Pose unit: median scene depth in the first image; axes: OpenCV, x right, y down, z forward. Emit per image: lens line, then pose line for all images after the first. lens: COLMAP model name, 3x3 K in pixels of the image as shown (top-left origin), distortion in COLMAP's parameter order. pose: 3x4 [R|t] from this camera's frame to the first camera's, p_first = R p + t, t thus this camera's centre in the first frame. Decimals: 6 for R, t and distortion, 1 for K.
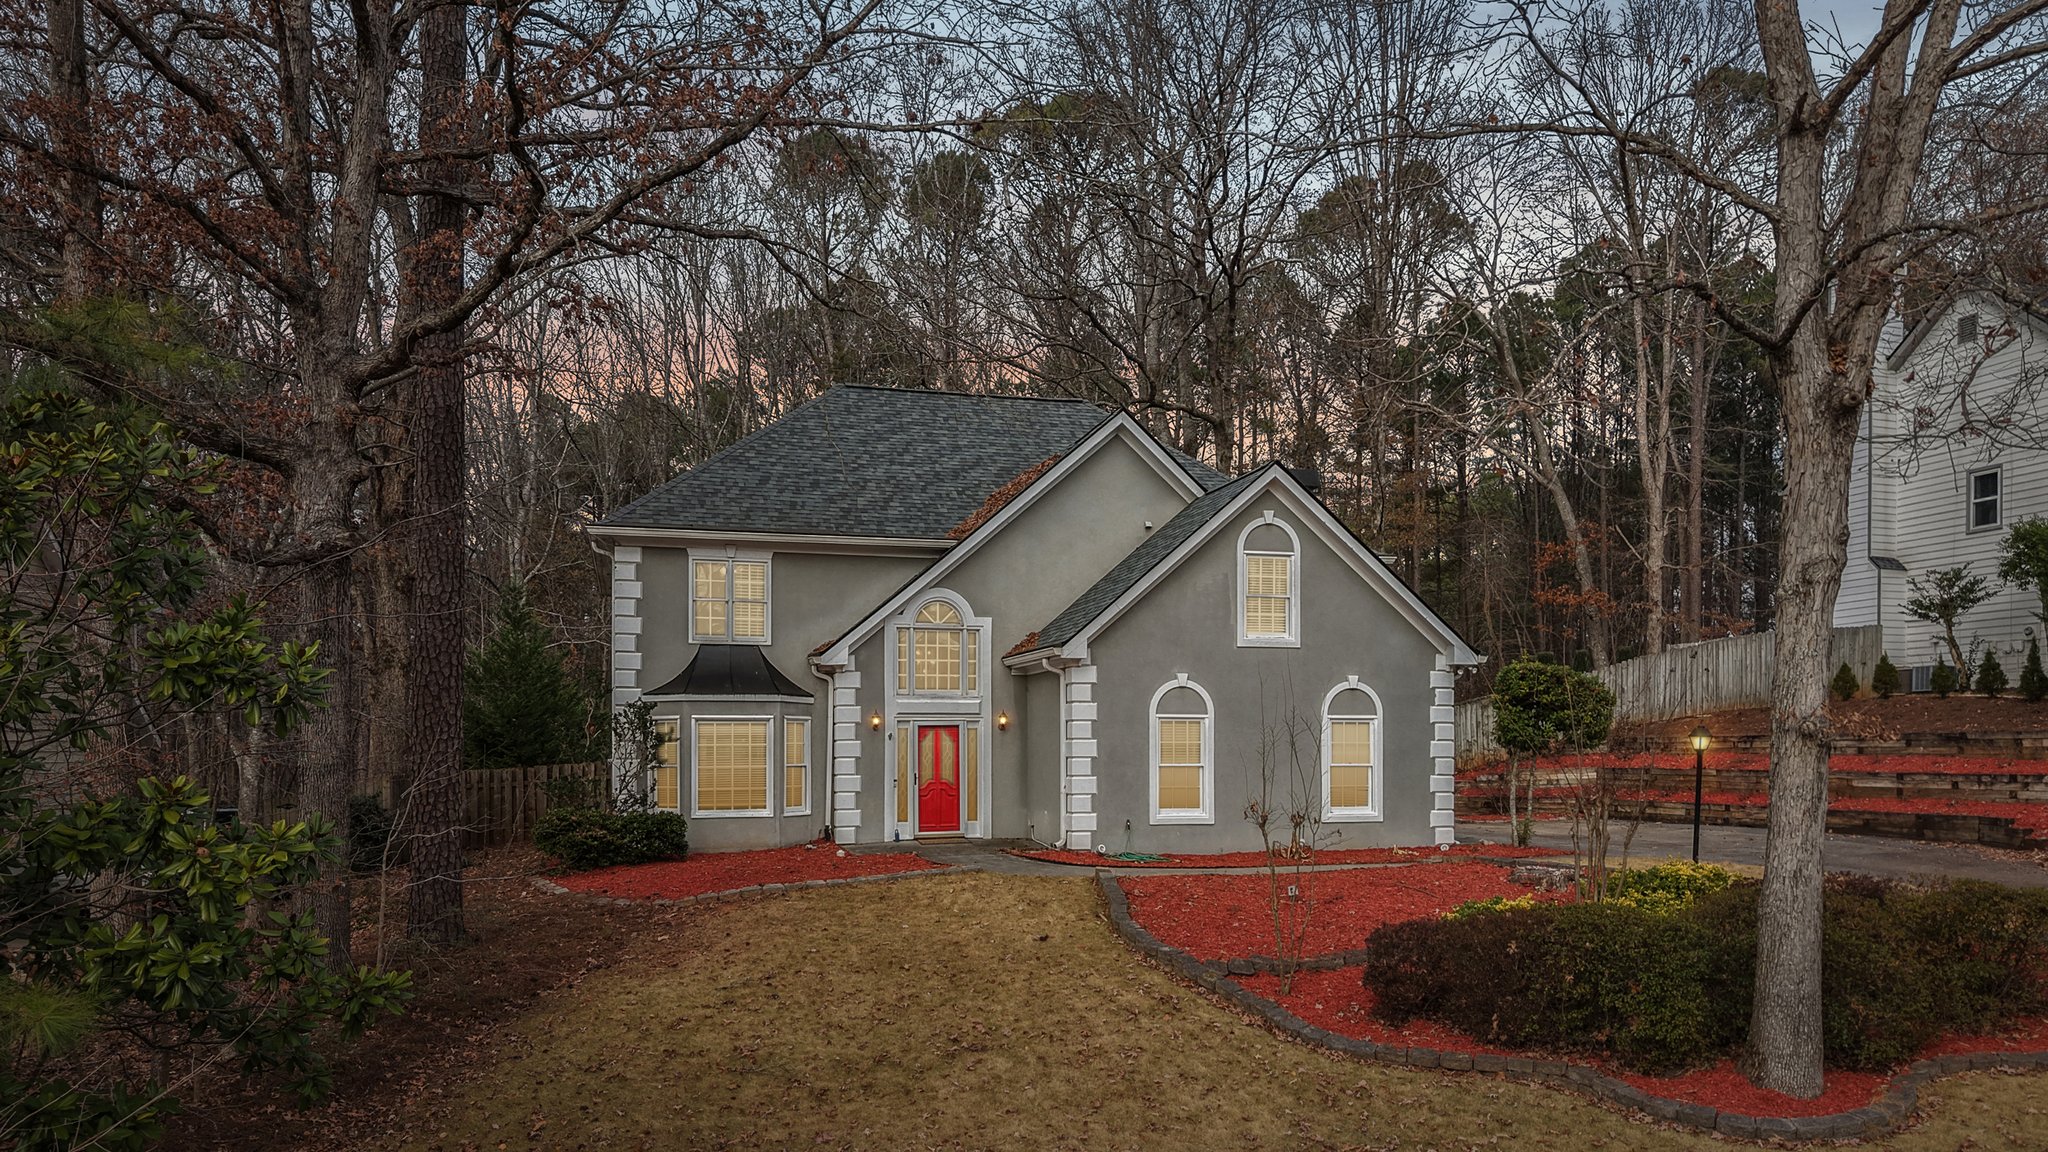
lens RADIAL K [[1382.9, 0, 953.0], [0, 1382.9, 781.6], [0, 0, 1]] dist [-0.010631, 0.005493]
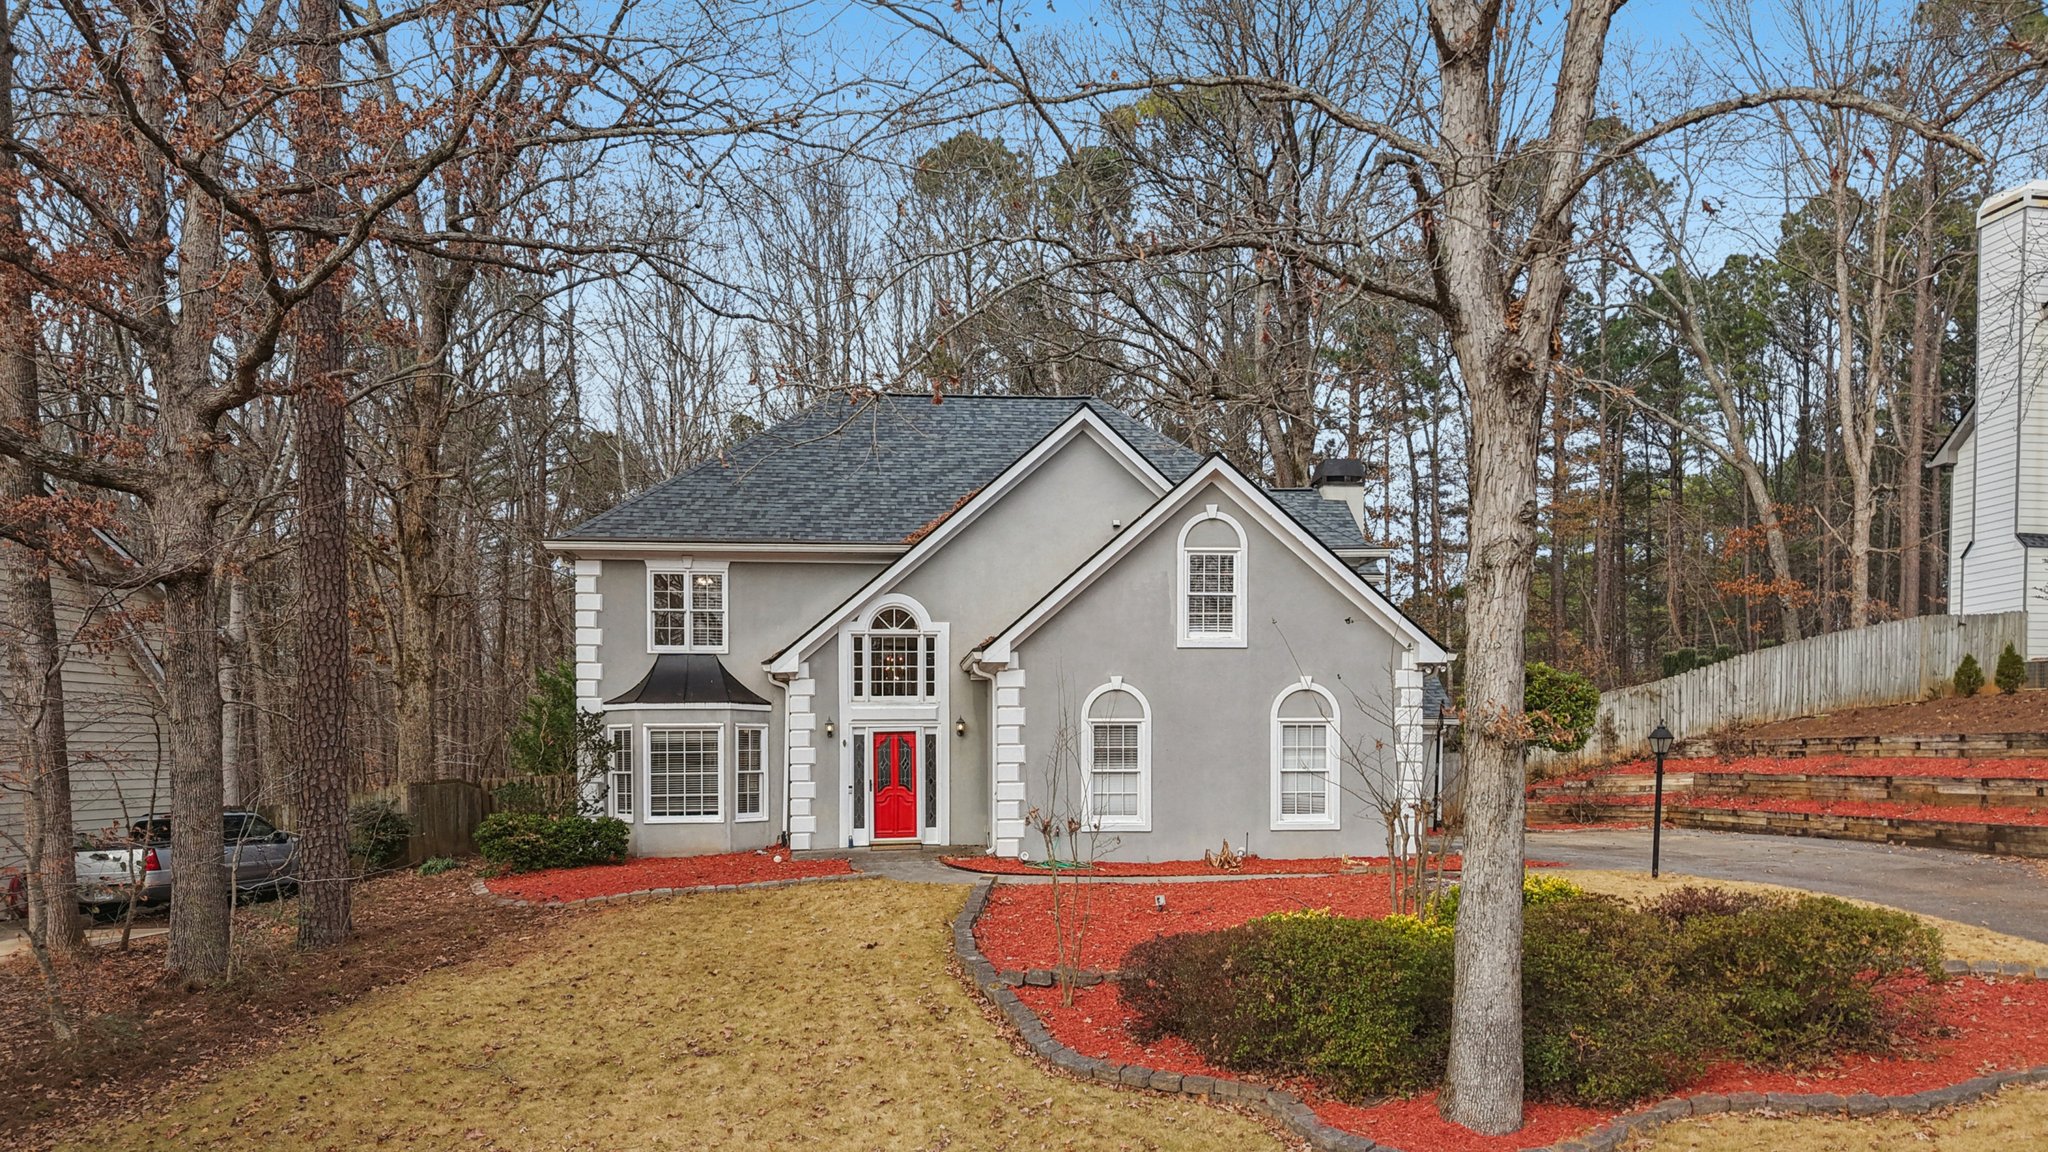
lens RADIAL K [[1382.9, 0, 1001.3], [0, 1382.9, 822.3], [0, 0, 1]] dist [-0.010631, 0.005493]
pose [[0.987319, 0.003679, -0.158706, 0.244417], [0.000185, 0.999704, 0.024324, 0.000488], [0.158749, -0.024045, 0.987026, 0.028573]]
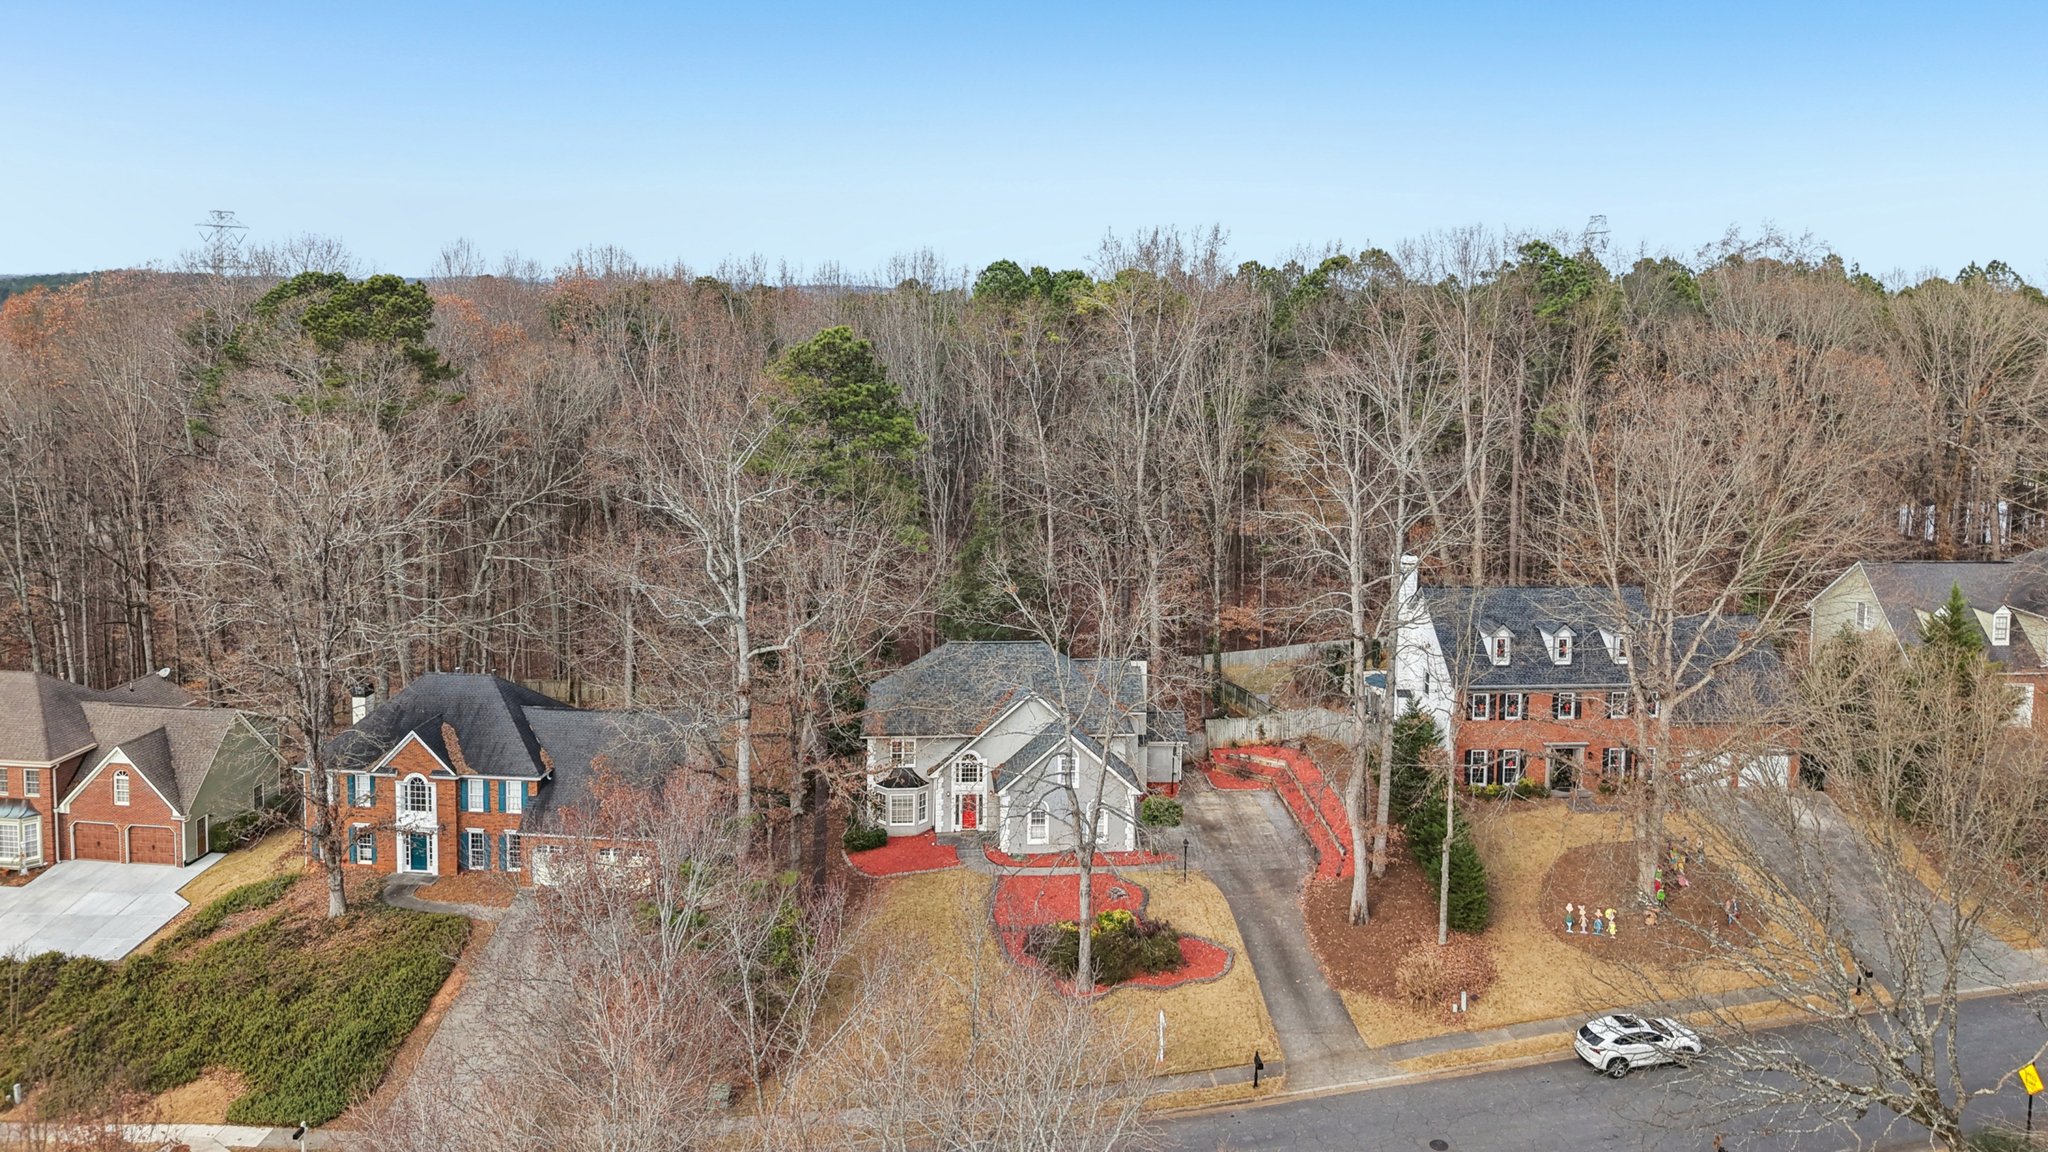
lens RADIAL K [[1382.9, 0, 1018.0], [0, 1382.9, 441.9], [0, 0, 1]] dist [-0.010631, 0.005493]
pose [[0.979338, 0.033463, -0.199443, 0.736093], [-0.014930, 0.995487, 0.093711, -1.201508], [0.201679, -0.088797, 0.975418, -2.049039]]
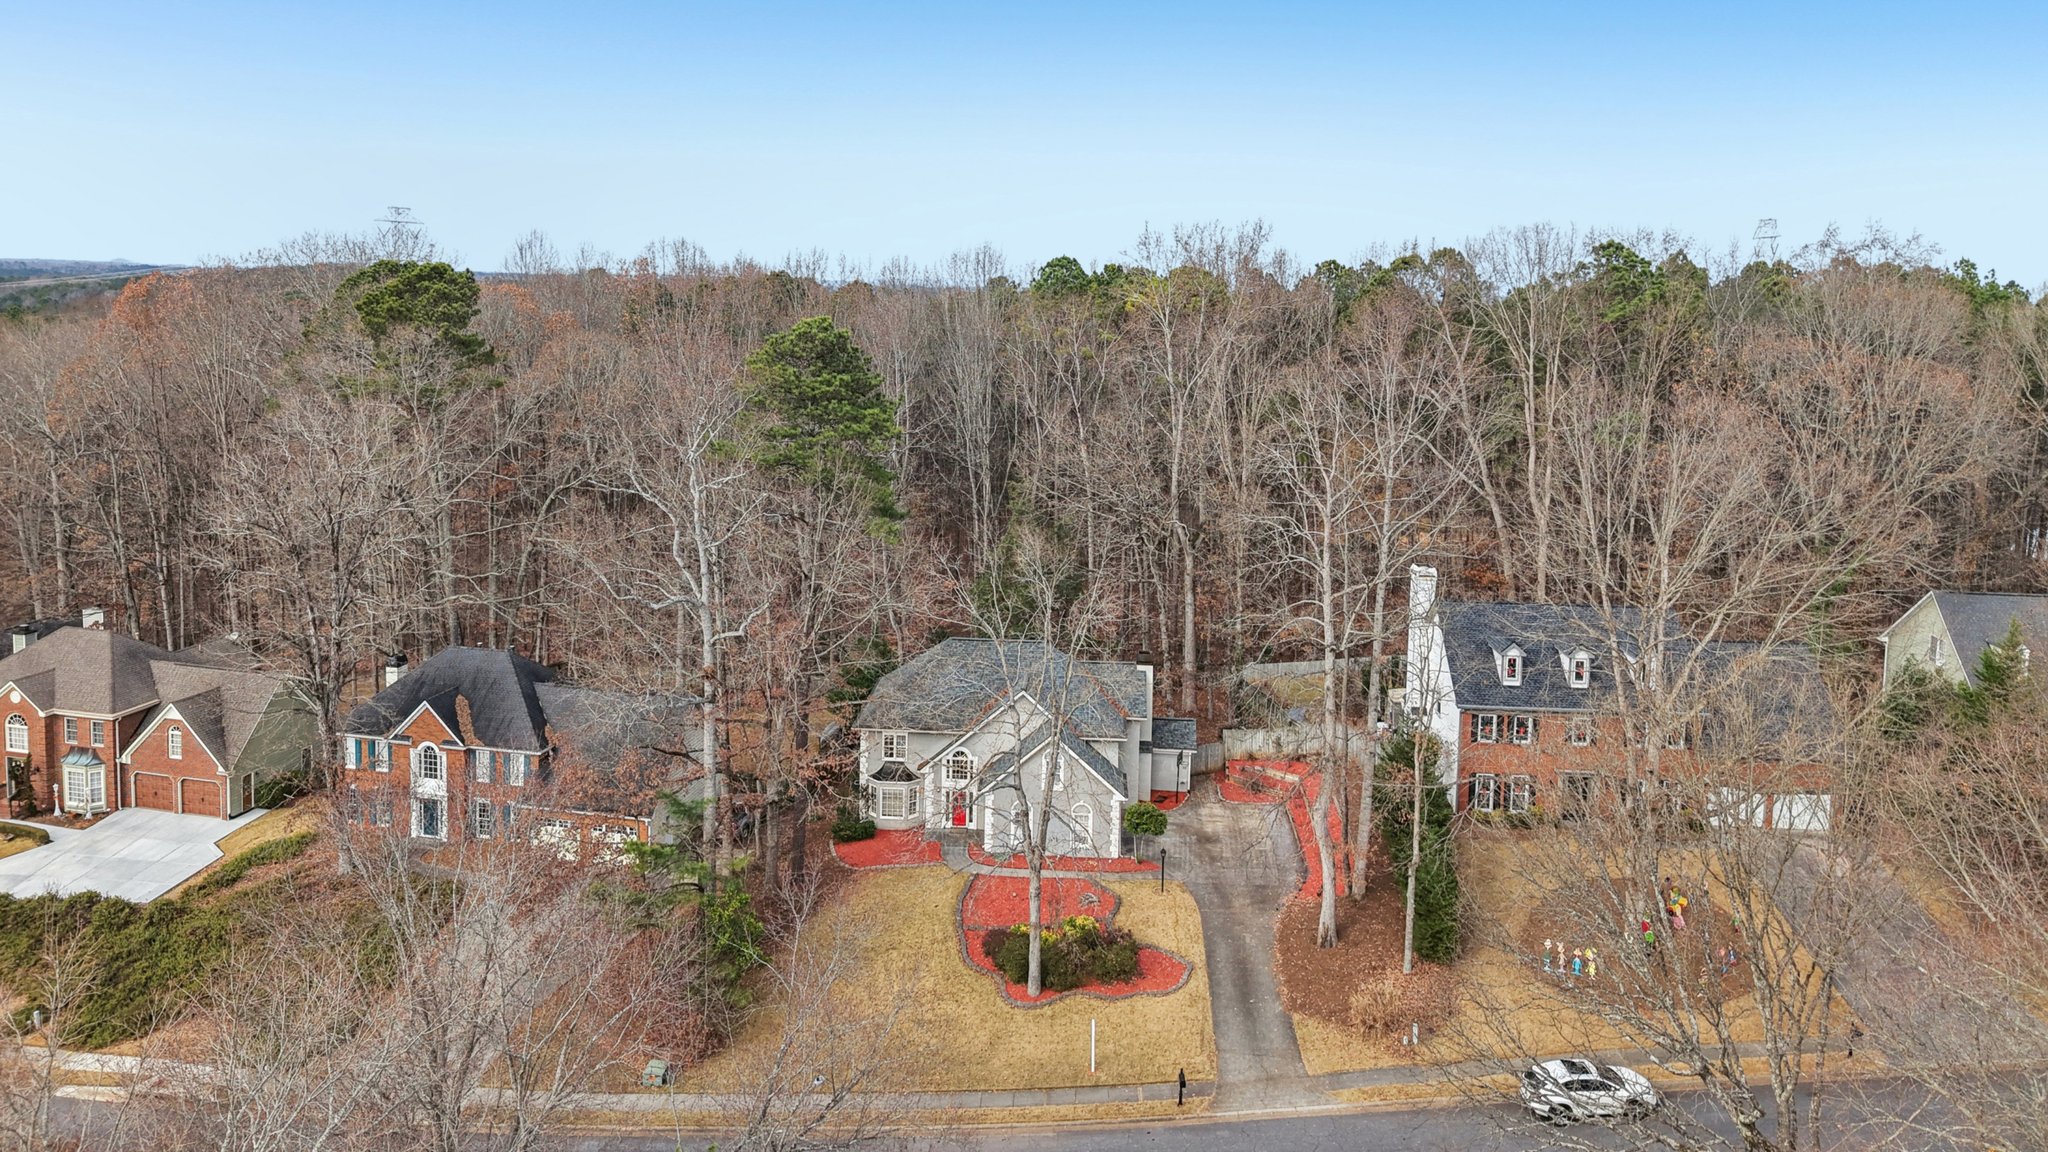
lens RADIAL K [[1382.9, 0, 1014.0], [0, 1382.9, 452.9], [0, 0, 1]] dist [-0.010631, 0.005493]
pose [[0.947969, 0.059091, -0.312829, 1.098255], [-0.027892, 0.994260, 0.103286, -1.195785], [0.317137, -0.089187, 0.944177, -1.918214]]
